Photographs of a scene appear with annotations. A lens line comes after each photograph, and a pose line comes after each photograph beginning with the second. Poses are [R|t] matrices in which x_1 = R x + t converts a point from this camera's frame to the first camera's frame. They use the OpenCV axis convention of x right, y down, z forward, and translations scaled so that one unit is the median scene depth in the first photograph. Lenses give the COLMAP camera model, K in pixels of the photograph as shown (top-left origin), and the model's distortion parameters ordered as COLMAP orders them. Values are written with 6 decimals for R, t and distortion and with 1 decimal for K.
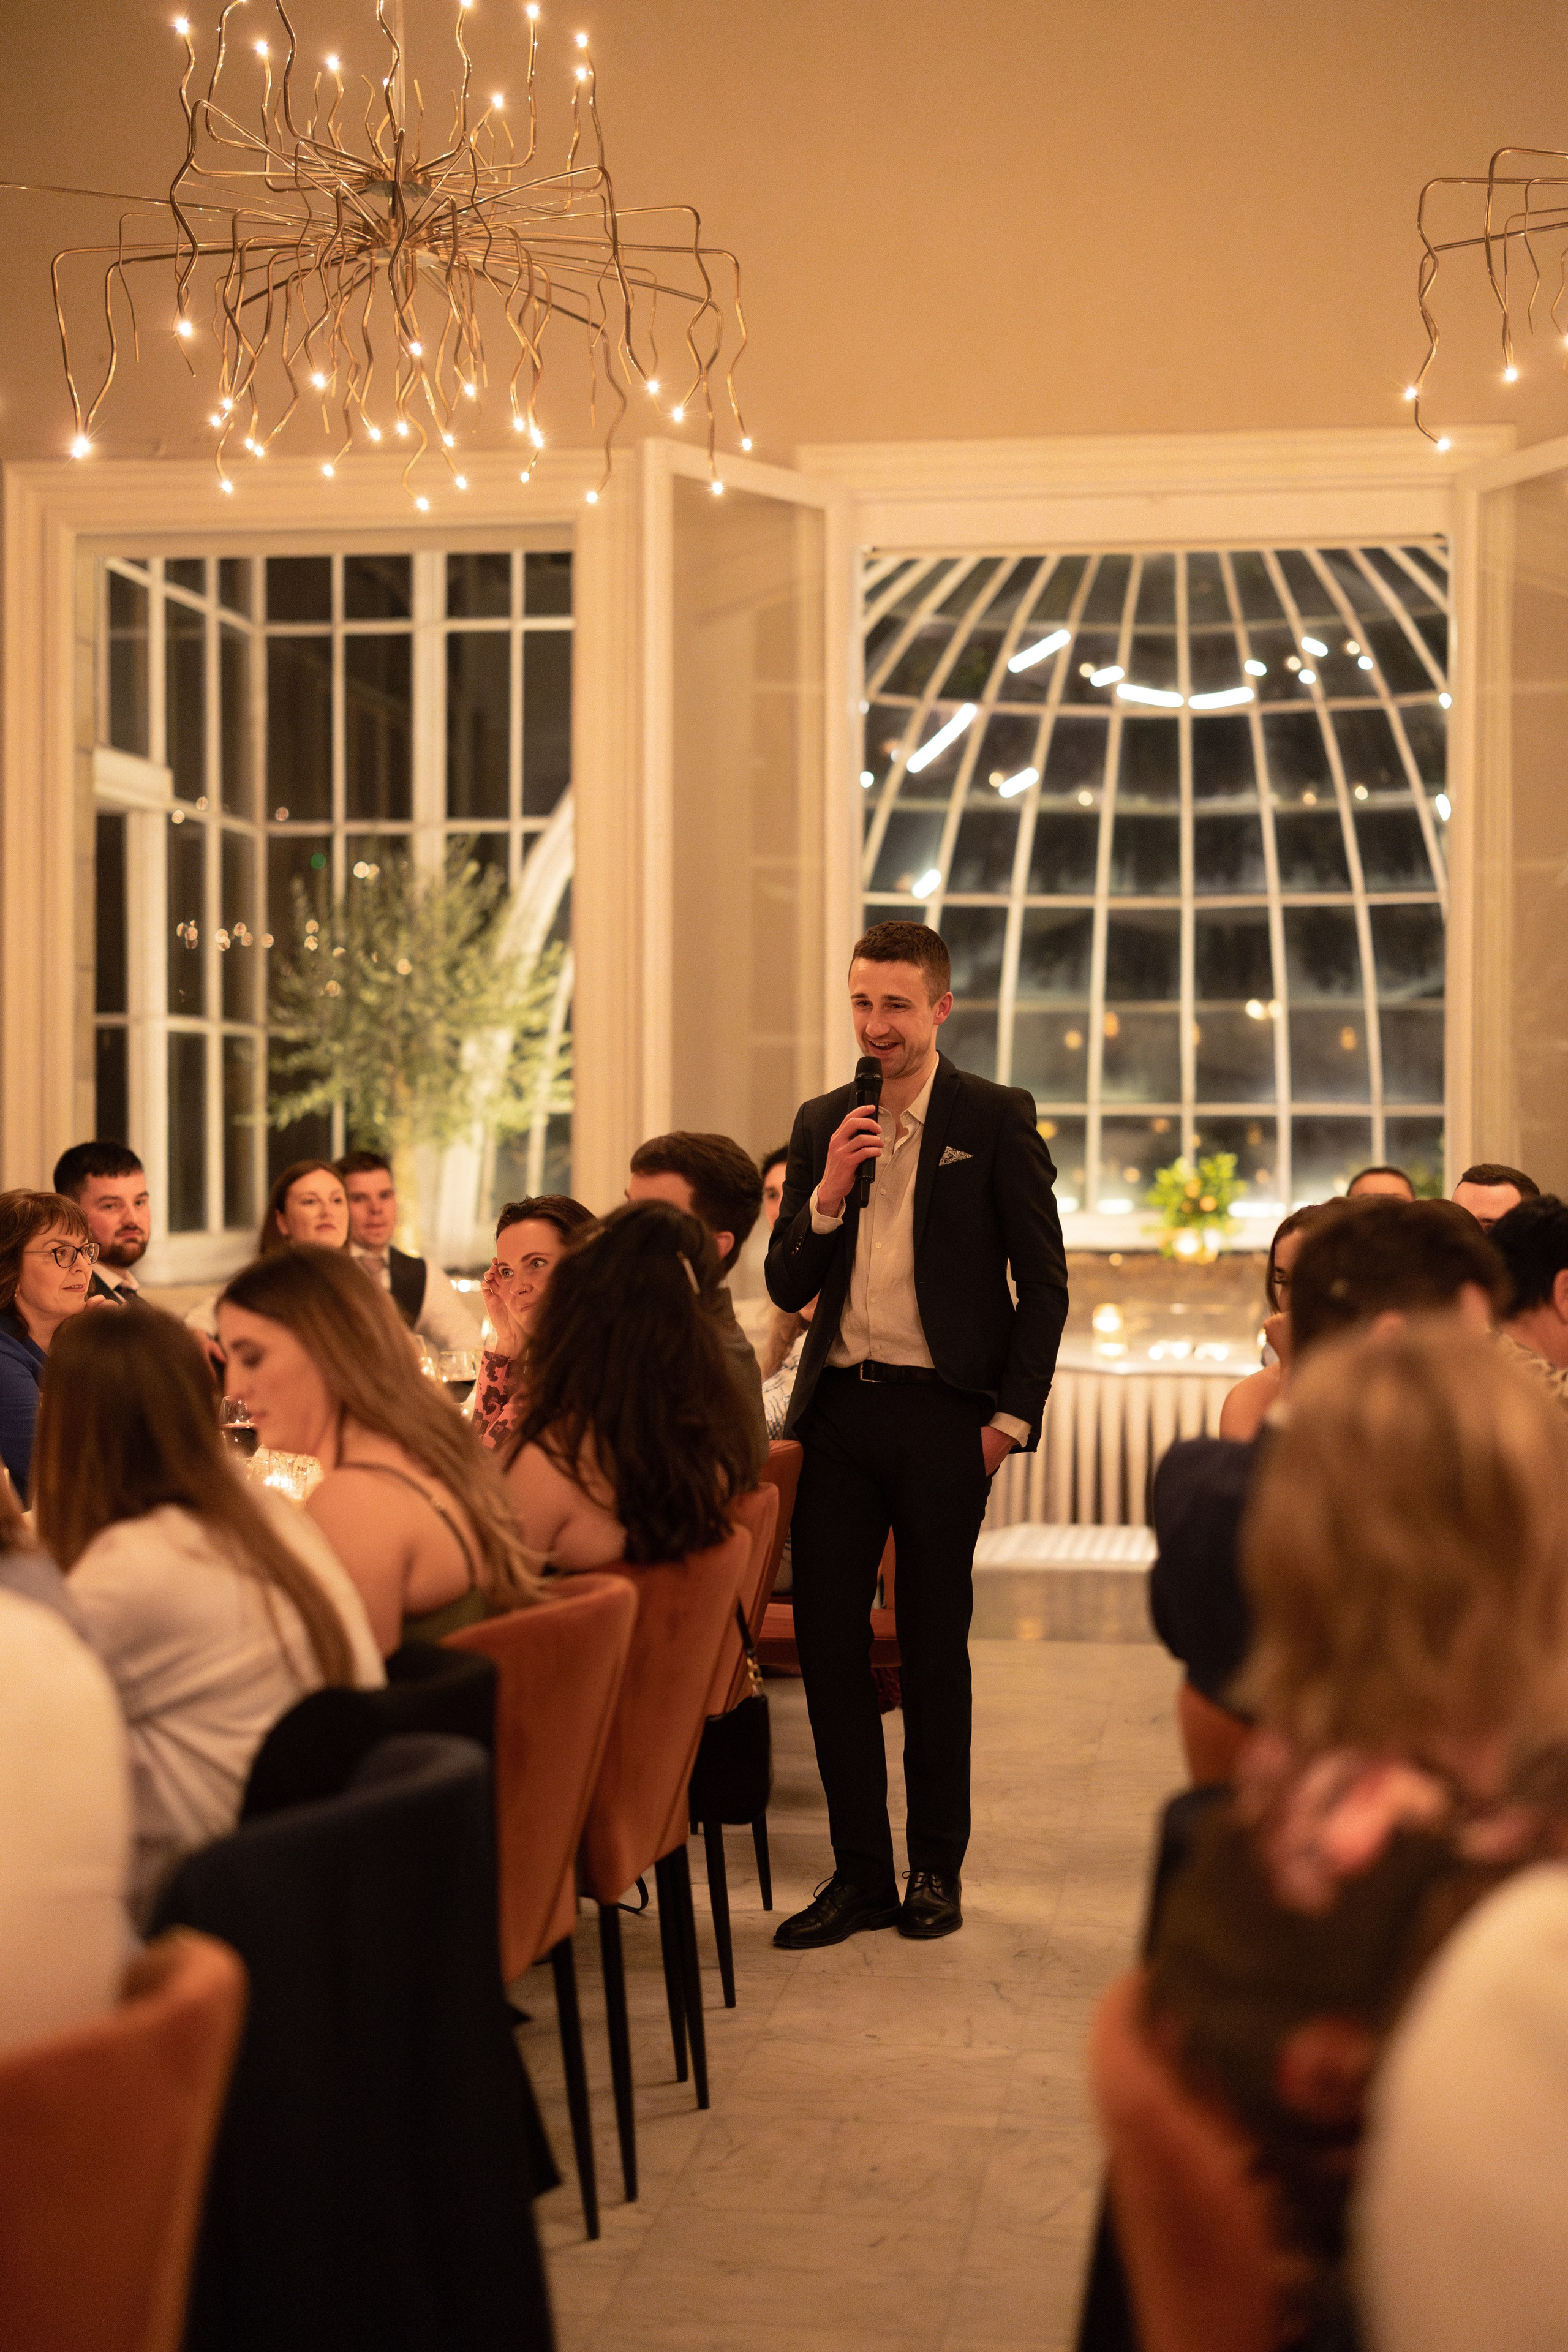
lens RADIAL K [[3410.8, 0, 773.9], [0, 3410.8, 1162.0], [0, 0, 1]] dist [0.050087, 0.000000]
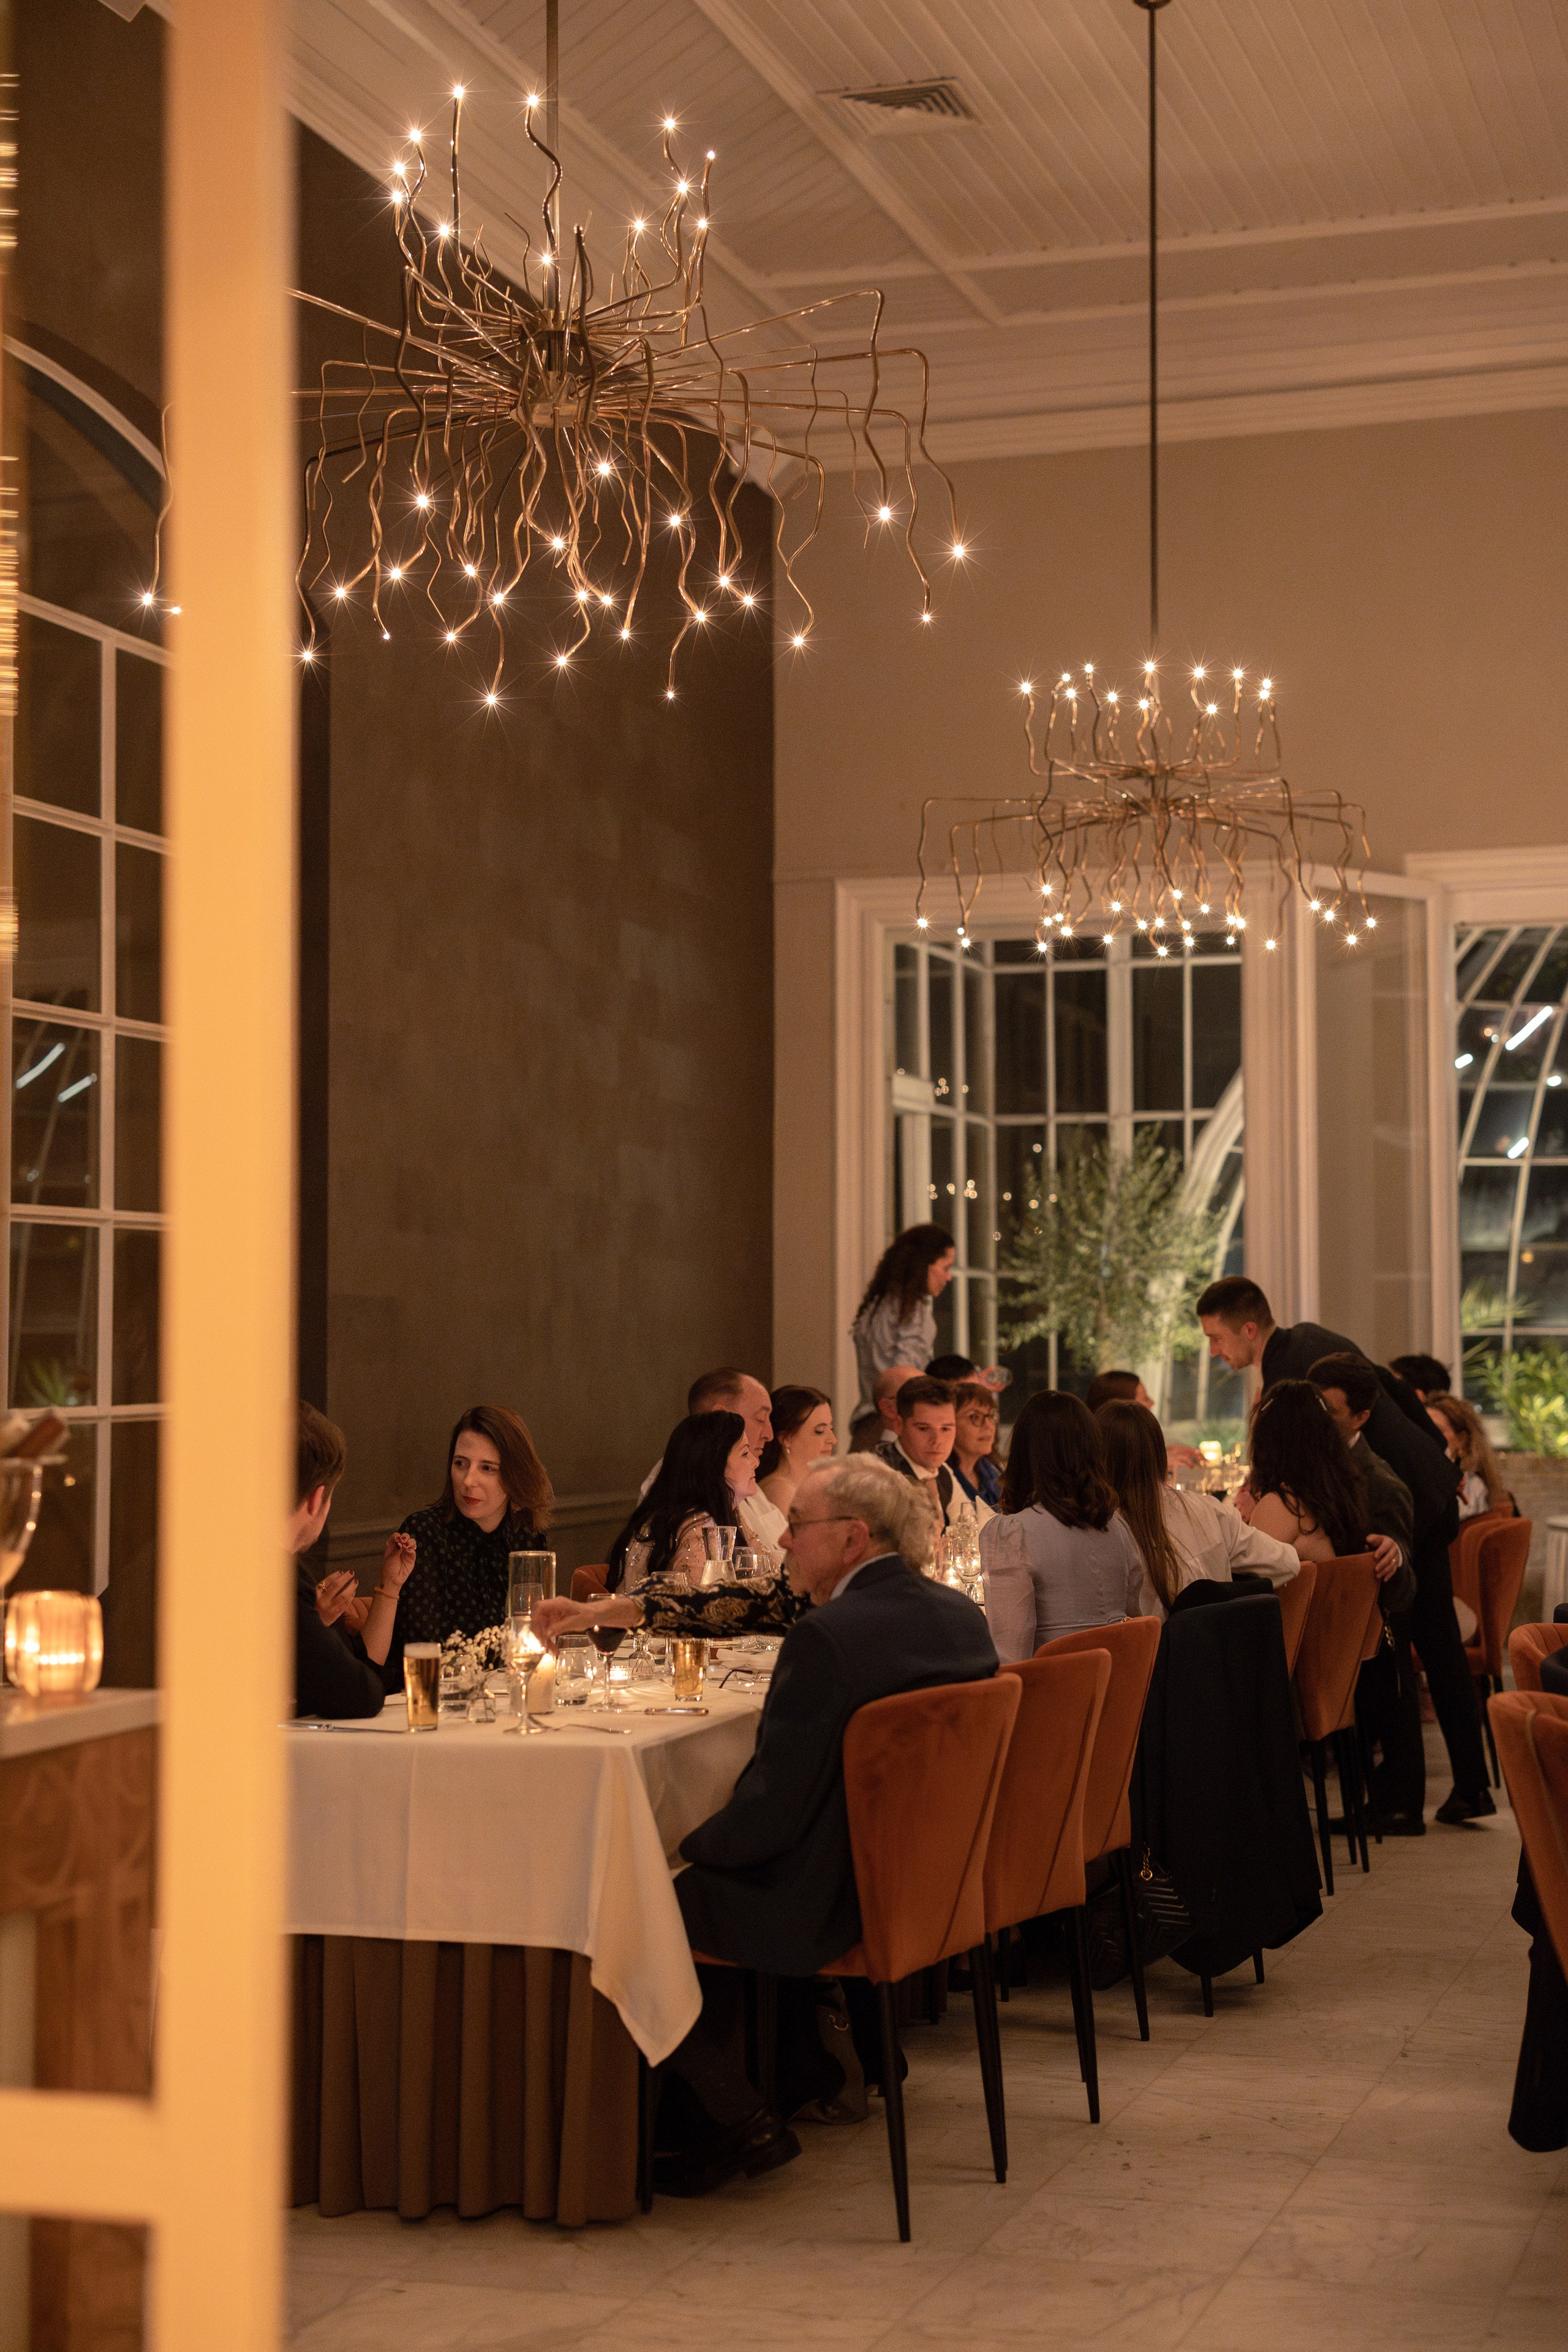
lens RADIAL K [[3410.8, 0, 768.3], [0, 3410.8, 1154.7], [0, 0, 1]] dist [0.050087, 0.000000]
pose [[0.983830, -0.013144, -0.178624, -0.000682], [0.001003, 0.997692, -0.067893, 0.004870], [0.179105, 0.066616, 0.981572, -0.316787]]
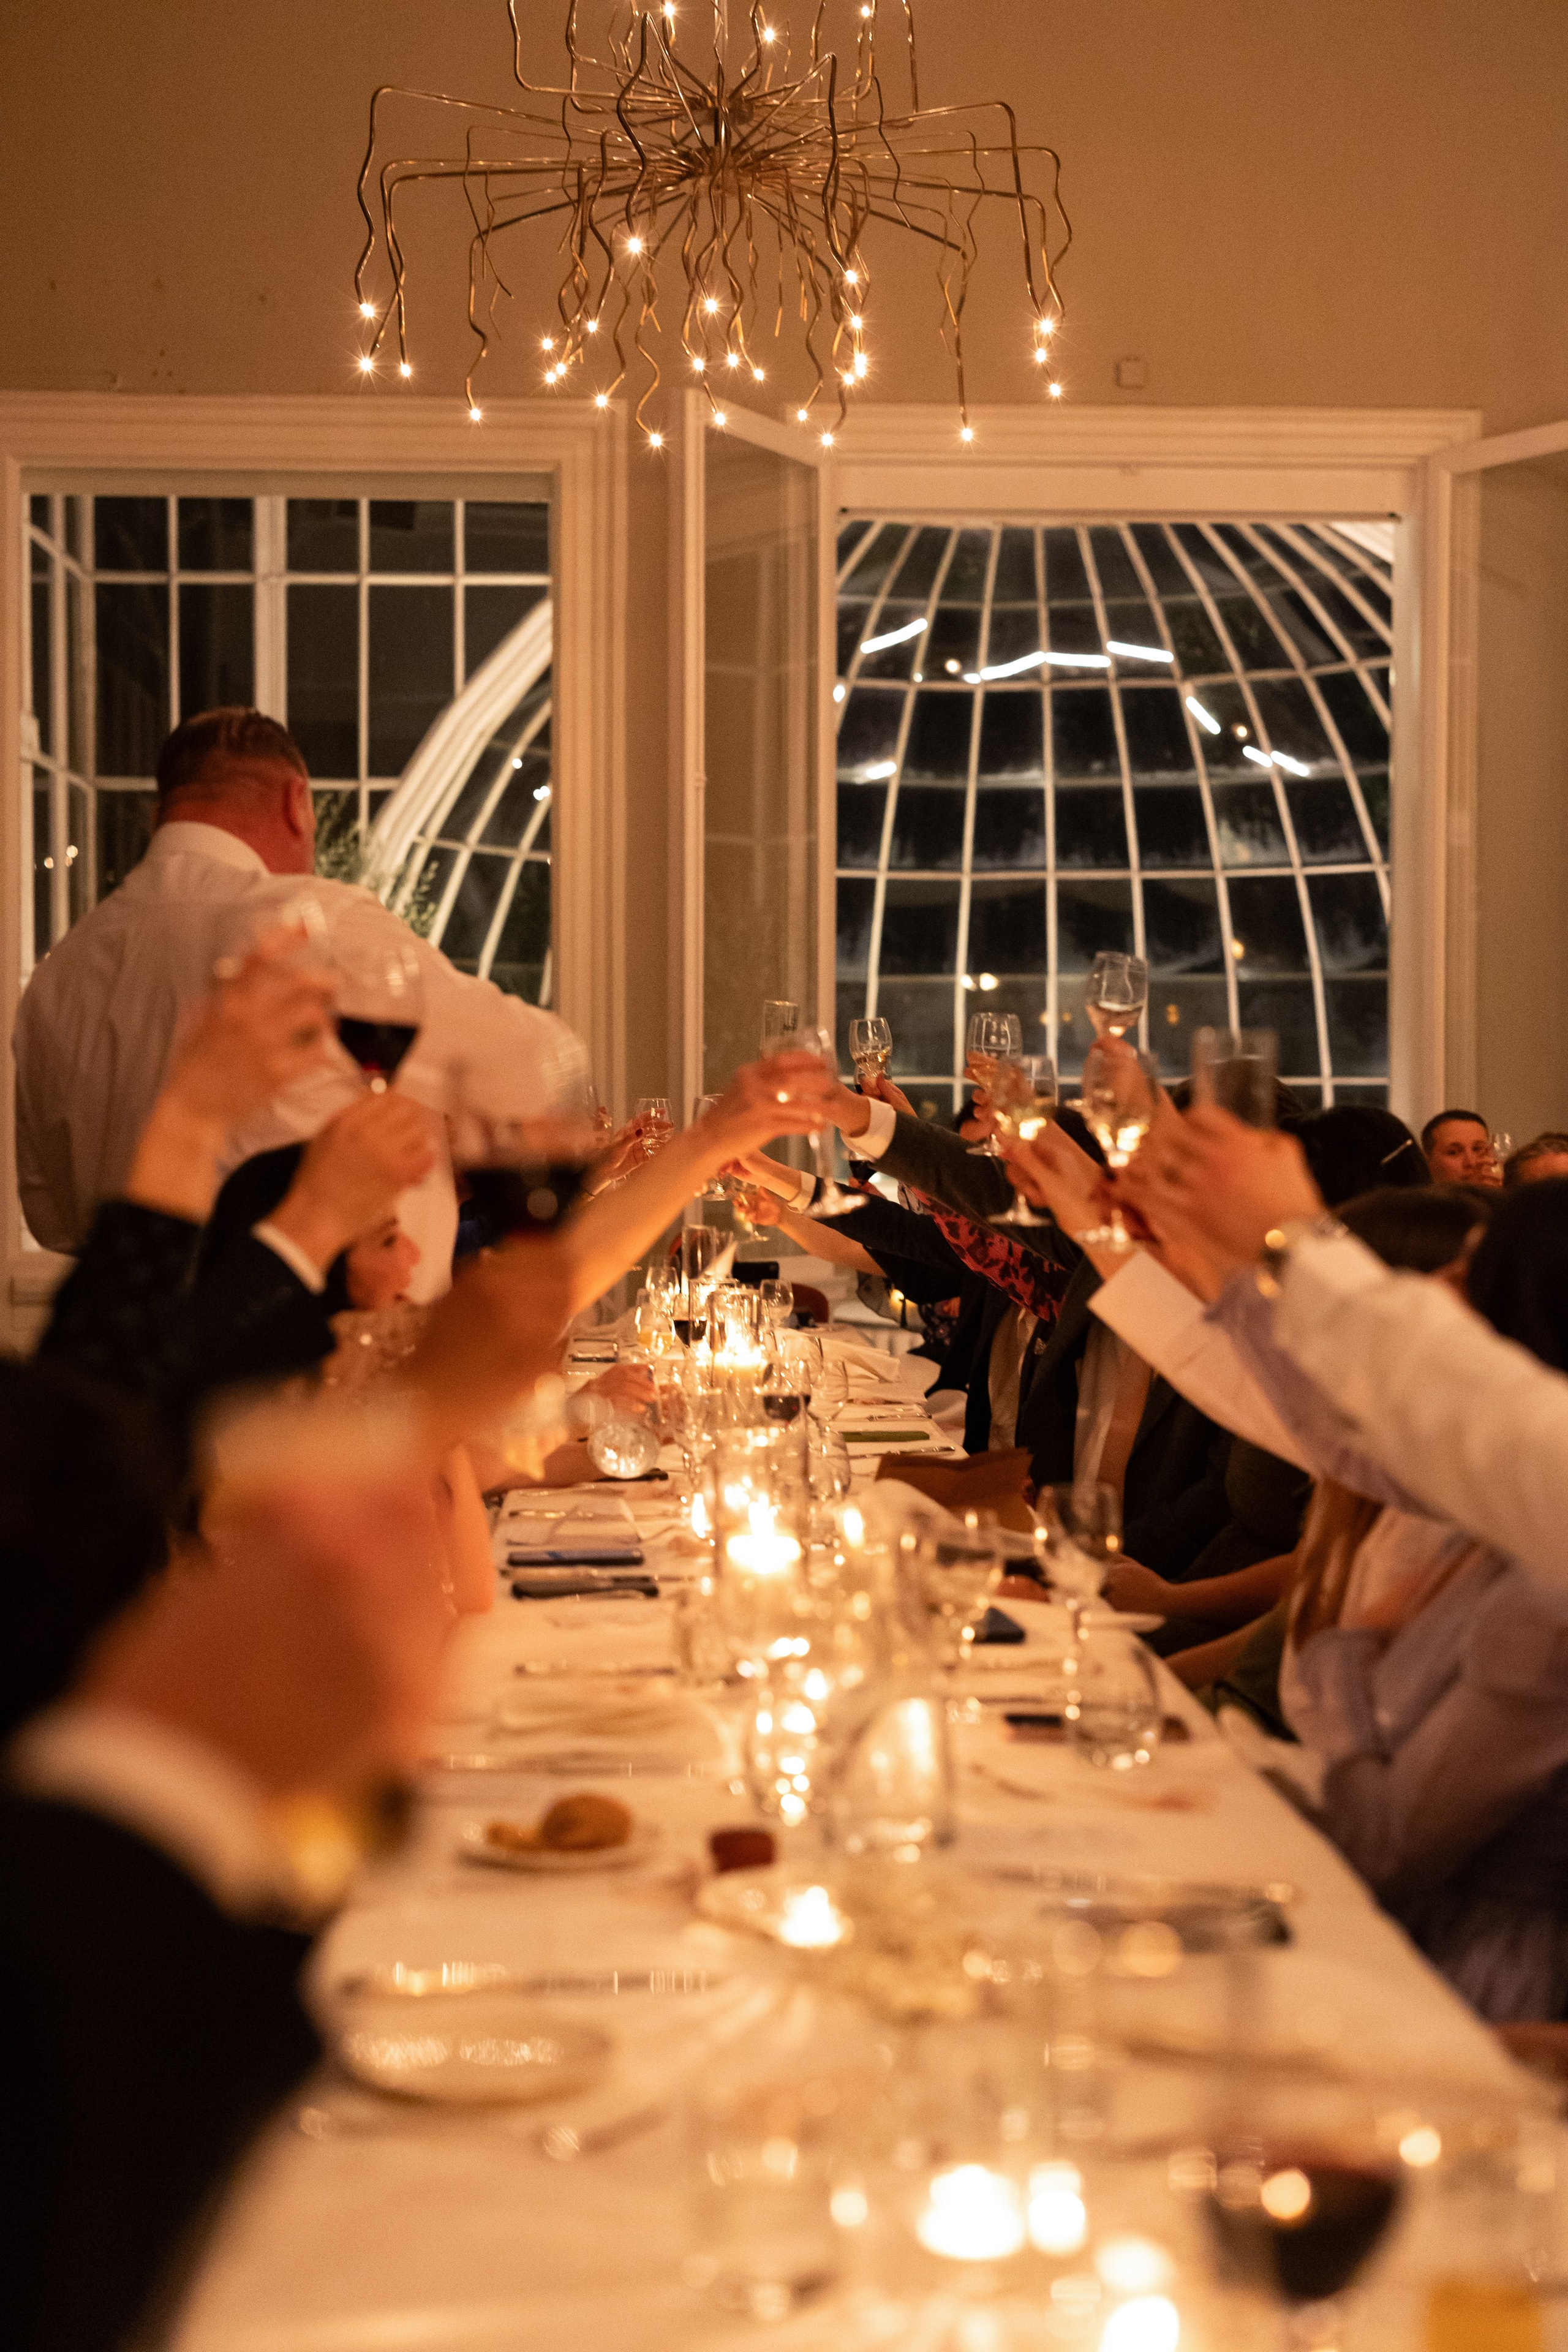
lens RADIAL K [[3410.8, 0, 789.1], [0, 3410.8, 1187.1], [0, 0, 1]] dist [0.050087, 0.000000]
pose [[0.985000, -0.000946, 0.172554, -0.129119], [-0.001018, 0.999936, 0.011289, 0.005783], [-0.172553, -0.011295, 0.984935, 0.012797]]
